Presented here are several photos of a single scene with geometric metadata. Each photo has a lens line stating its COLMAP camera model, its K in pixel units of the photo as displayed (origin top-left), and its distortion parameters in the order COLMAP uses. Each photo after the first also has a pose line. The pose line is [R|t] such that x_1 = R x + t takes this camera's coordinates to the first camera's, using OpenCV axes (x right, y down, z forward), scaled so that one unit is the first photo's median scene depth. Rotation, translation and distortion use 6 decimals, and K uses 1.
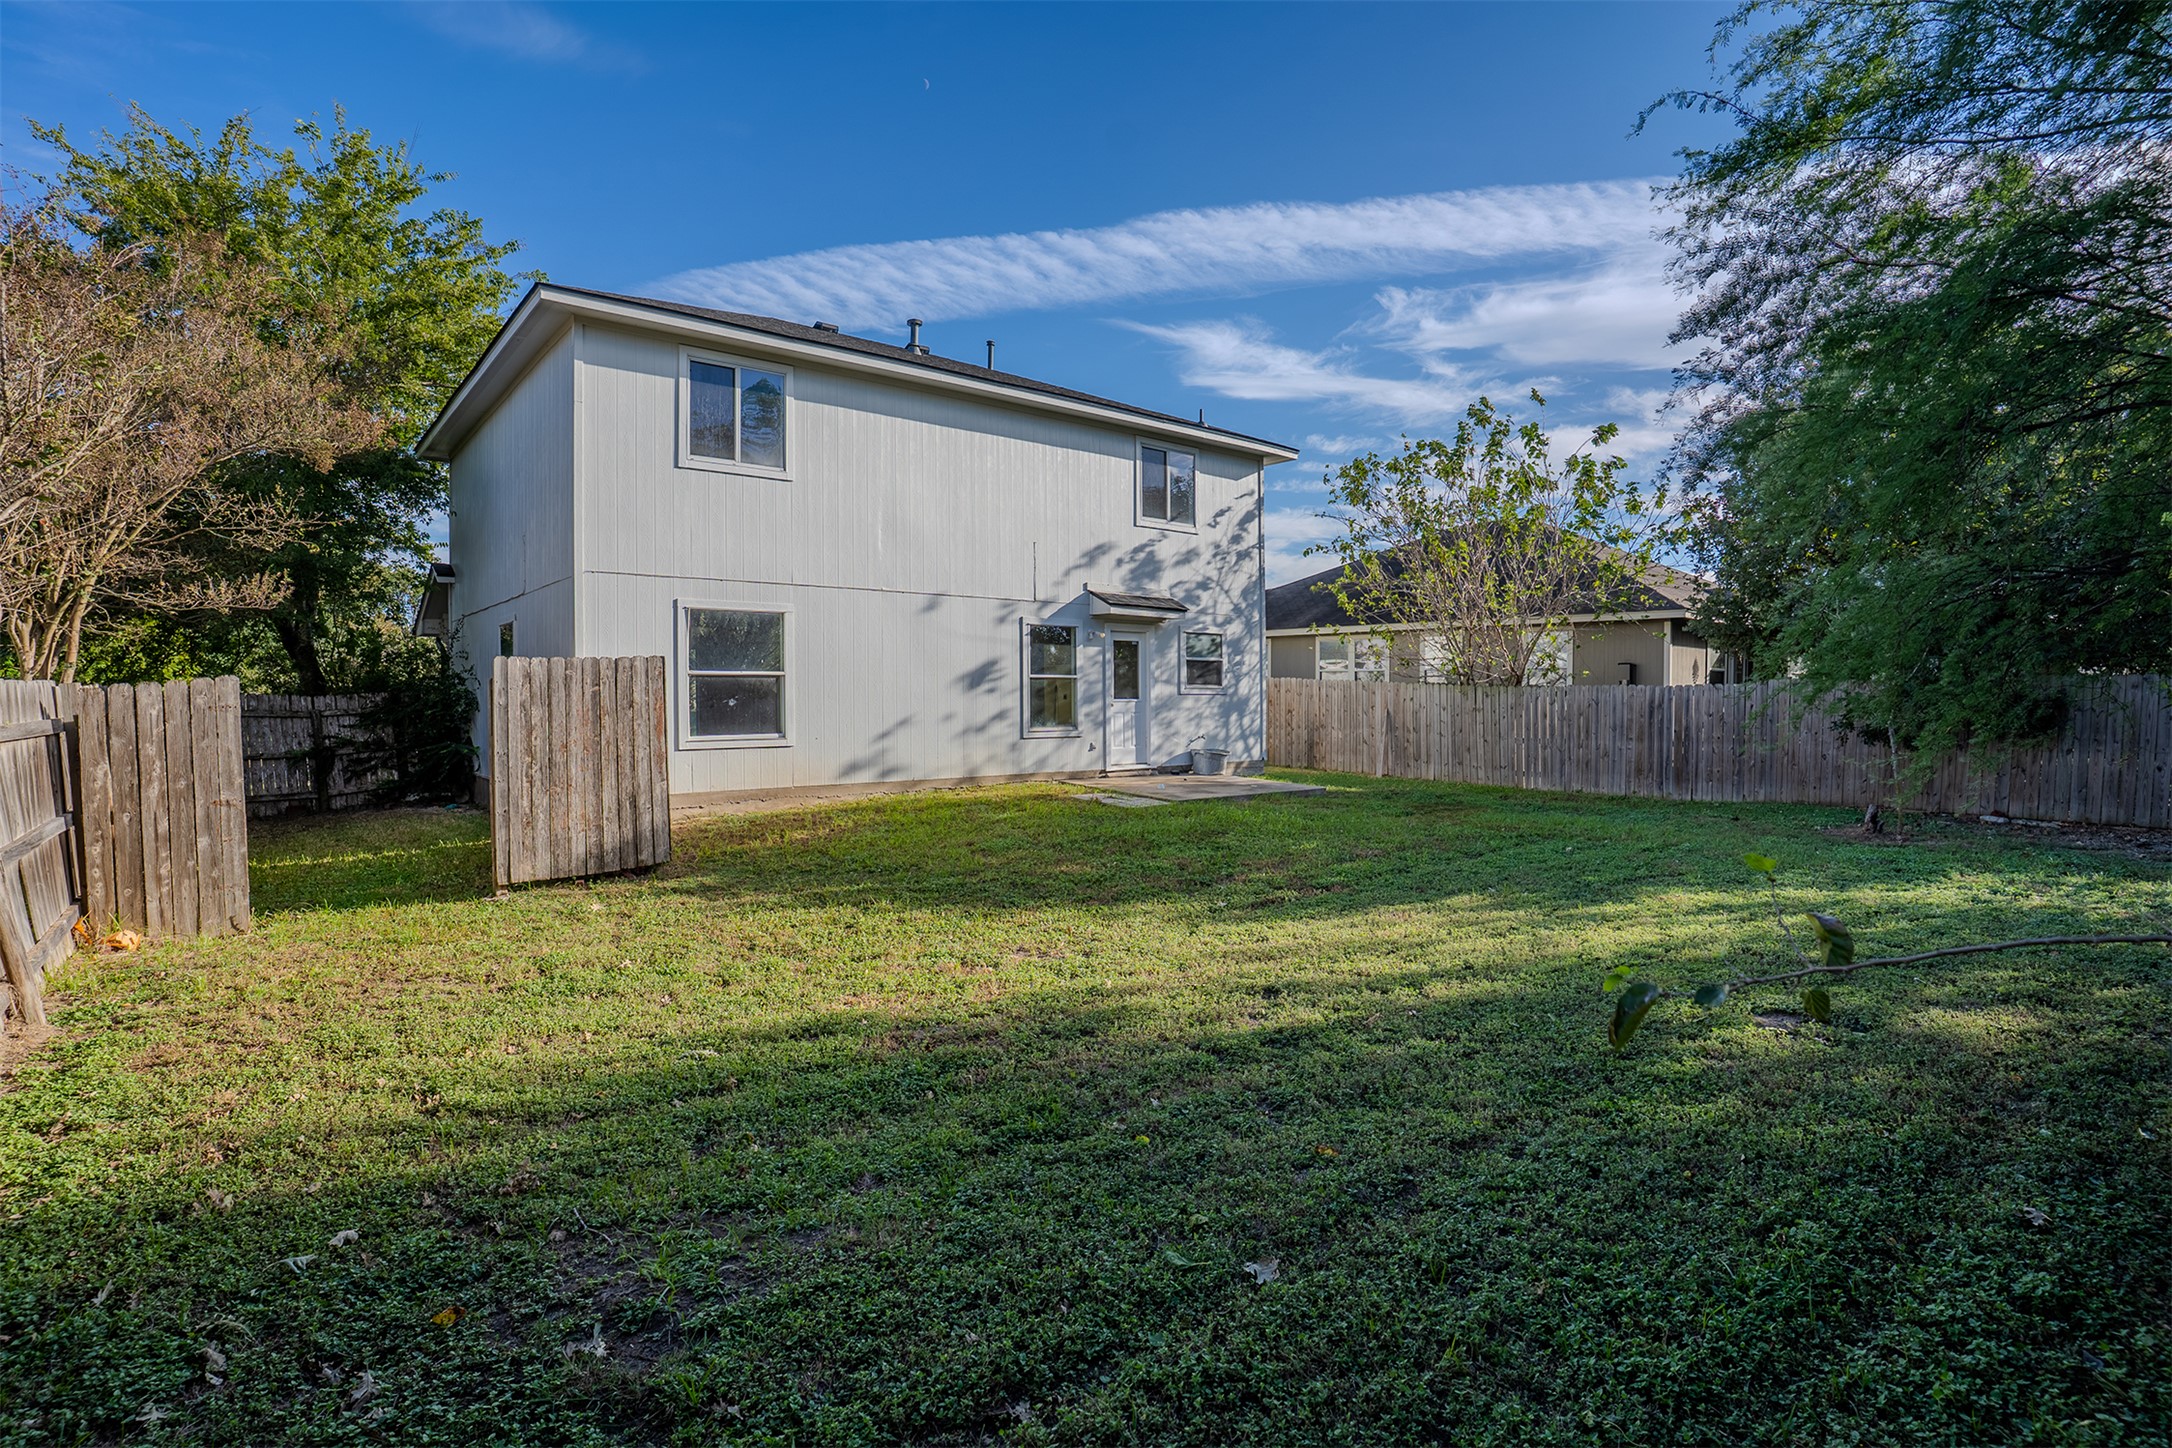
lens RADIAL K [[1047.4, 0, 1067.4], [0, 1047.4, 714.3], [0, 0, 1]] dist [-0.032013, 0.002062]
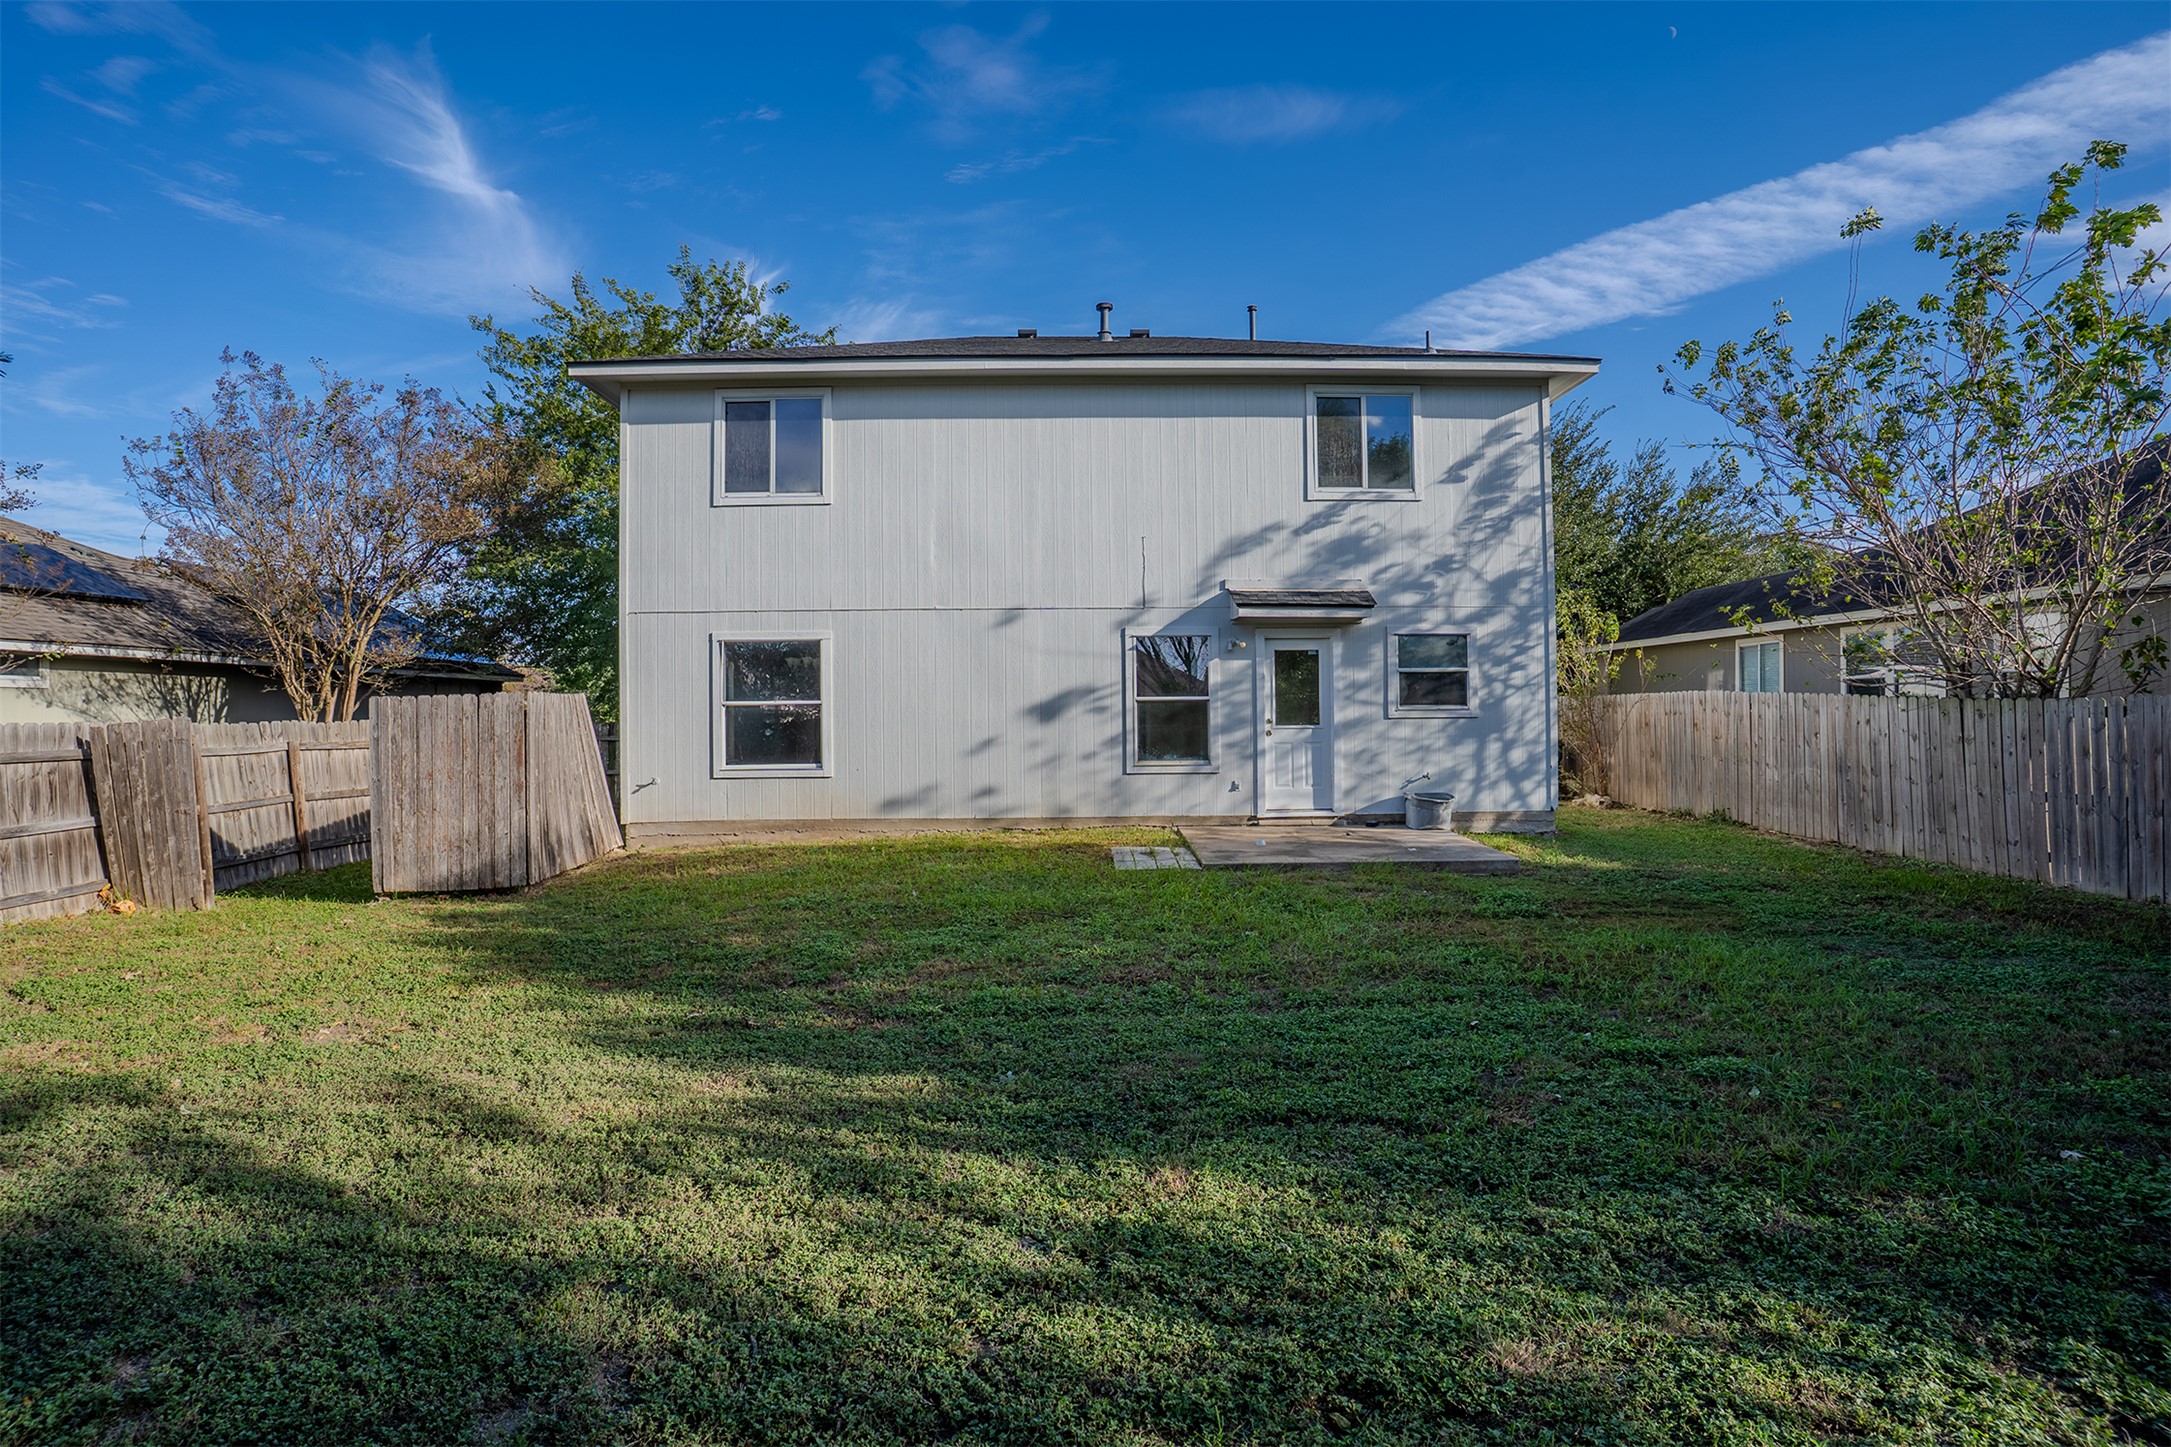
lens RADIAL K [[1046.9, 0, 1084.3], [0, 1046.9, 723.3], [0, 0, 1]] dist [-0.032013, 0.002062]
pose [[0.792164, -0.004683, -0.610290, 0.420539], [-0.002469, 0.999938, -0.010878, -0.007782], [0.610303, 0.010124, 0.792104, 0.305840]]
